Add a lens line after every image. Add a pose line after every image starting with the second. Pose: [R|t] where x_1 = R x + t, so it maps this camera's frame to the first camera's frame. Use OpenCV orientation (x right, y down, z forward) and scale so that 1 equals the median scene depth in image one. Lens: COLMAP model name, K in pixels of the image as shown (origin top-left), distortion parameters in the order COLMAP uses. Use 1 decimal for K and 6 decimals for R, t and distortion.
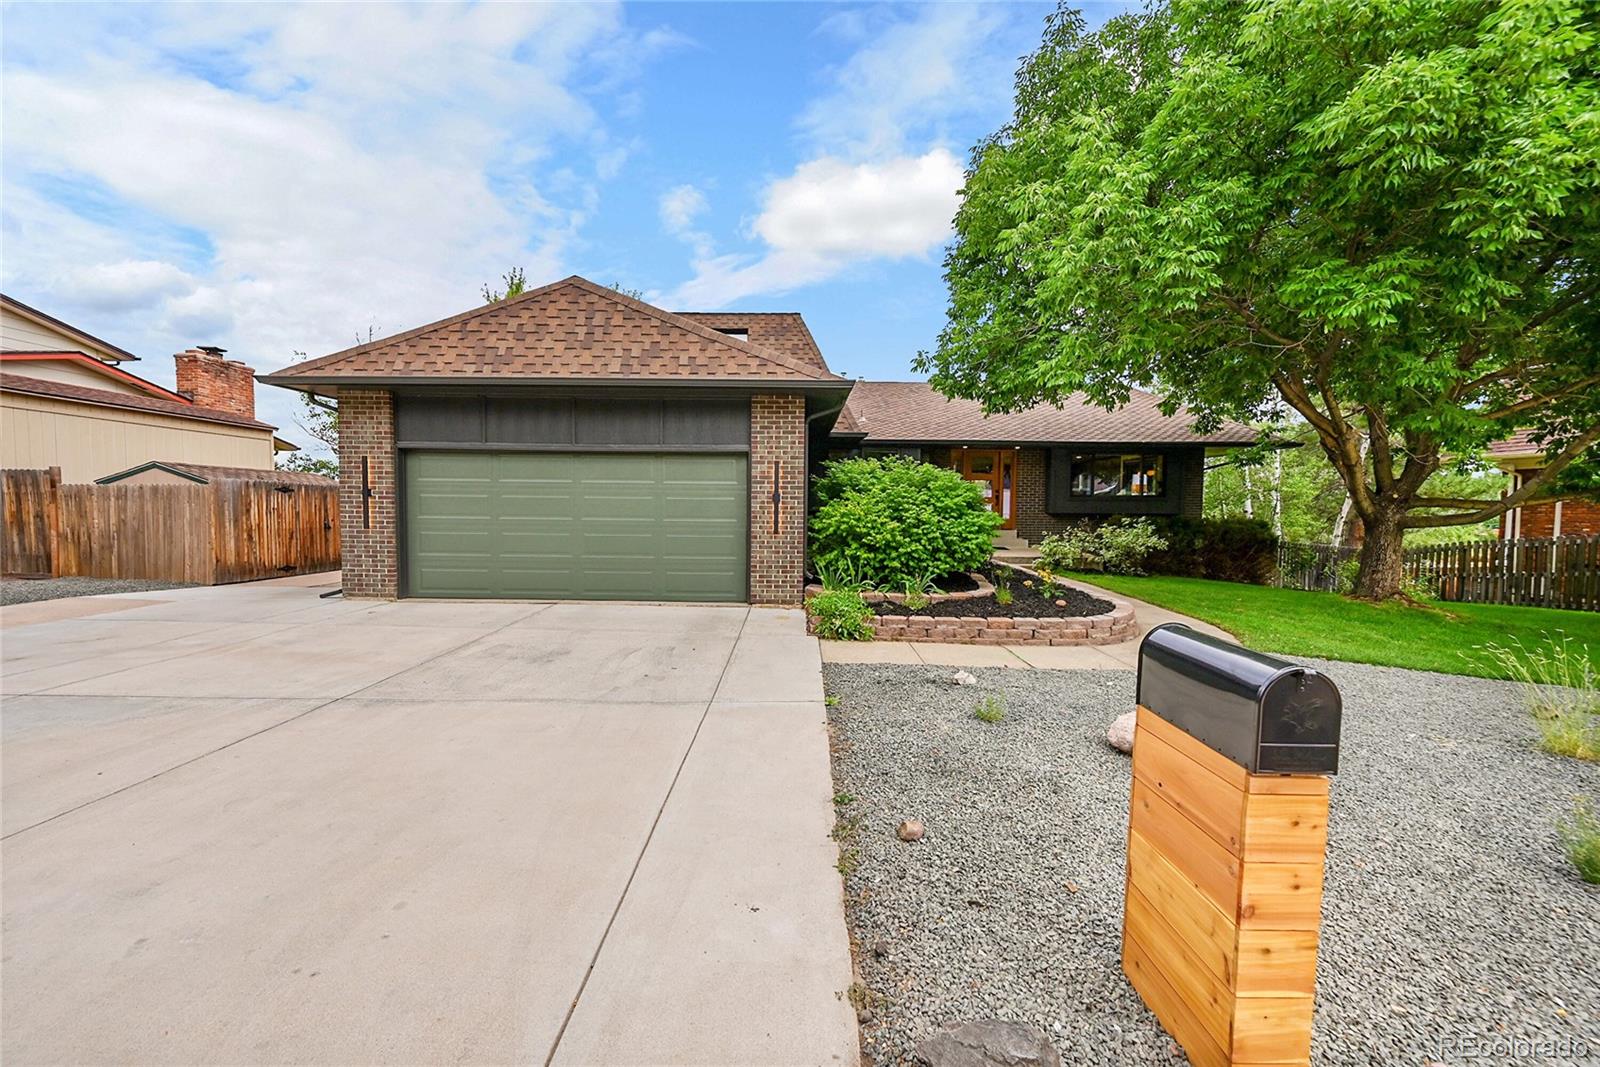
lens RADIAL K [[631.1, 0, 798.0], [0, 631.1, 535.1], [0, 0, 1]] dist [-0.002001, -0.000166]
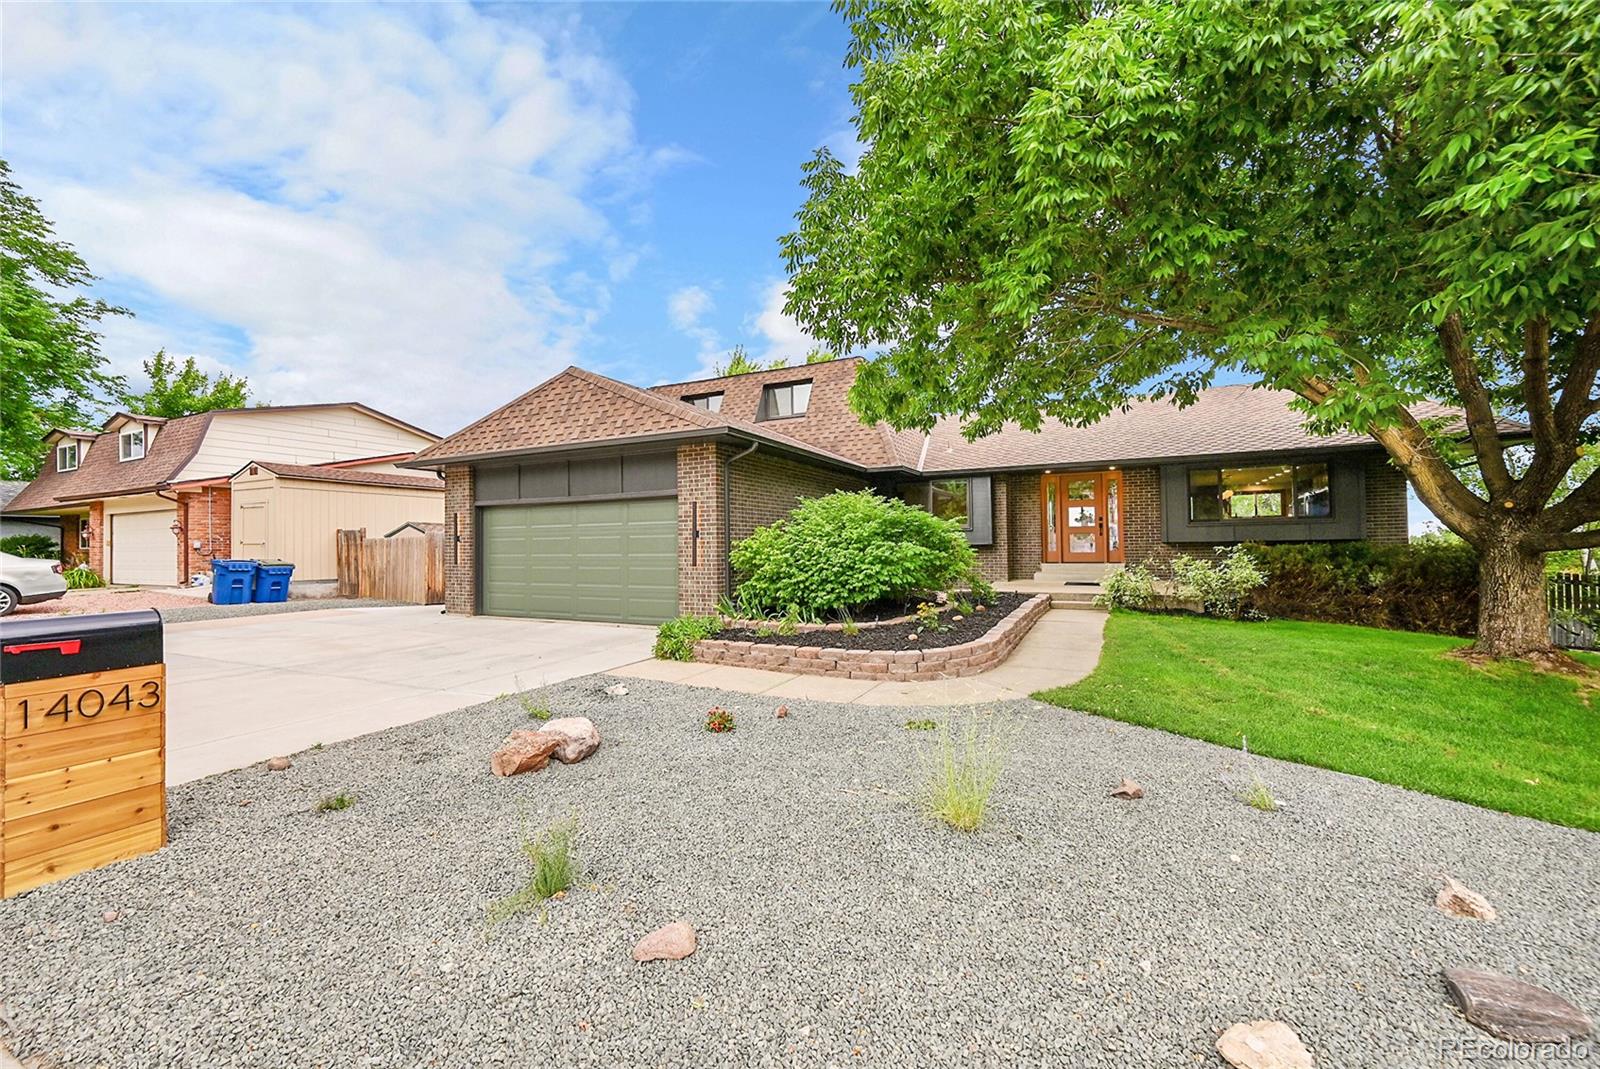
lens RADIAL K [[631.1, 0, 800.4], [0, 631.1, 538.8], [0, 0, 1]] dist [-0.002001, -0.000166]
pose [[0.899868, -0.025720, -0.435404, 0.587383], [0.001255, 0.998408, -0.056385, 0.012278], [0.436161, 0.050193, 0.898468, 0.066403]]
